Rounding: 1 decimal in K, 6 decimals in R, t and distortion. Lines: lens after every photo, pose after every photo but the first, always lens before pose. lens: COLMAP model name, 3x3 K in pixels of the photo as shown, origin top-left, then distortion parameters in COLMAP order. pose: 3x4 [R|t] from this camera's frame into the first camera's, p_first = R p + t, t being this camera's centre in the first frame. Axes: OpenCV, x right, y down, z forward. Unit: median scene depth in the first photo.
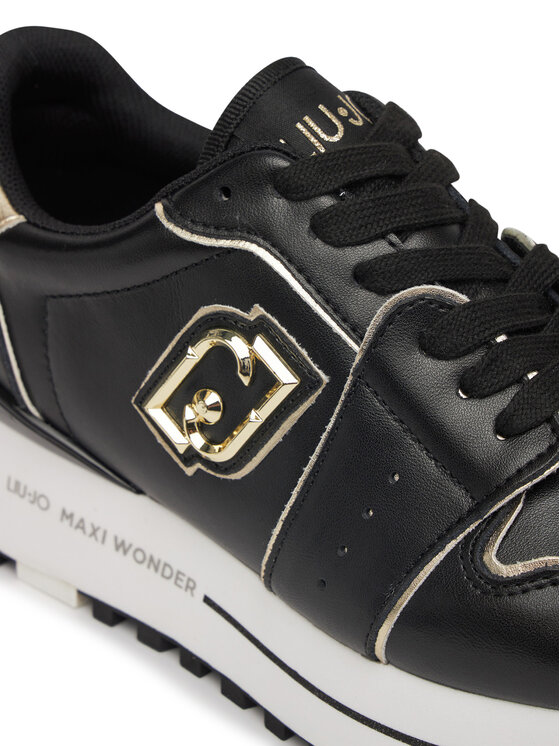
lens RADIAL K [[2383.5, 0, 279.6], [0, 2383.5, 373.6], [0, 0, 1]] dist [-0.086977, 0.000000]
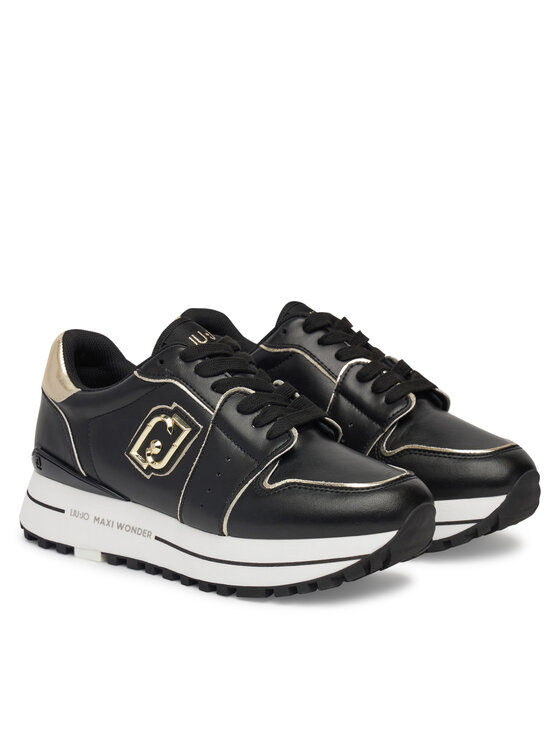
lens RADIAL K [[2383.5, 0, 280.5], [0, 2383.5, 372.7], [0, 0, 1]] dist [-0.086977, 0.000000]
pose [[0.999477, -0.019331, 0.025935, 0.038278], [0.026968, 0.940731, -0.338079, 0.803381], [-0.017863, 0.338602, 0.940760, -1.412055]]
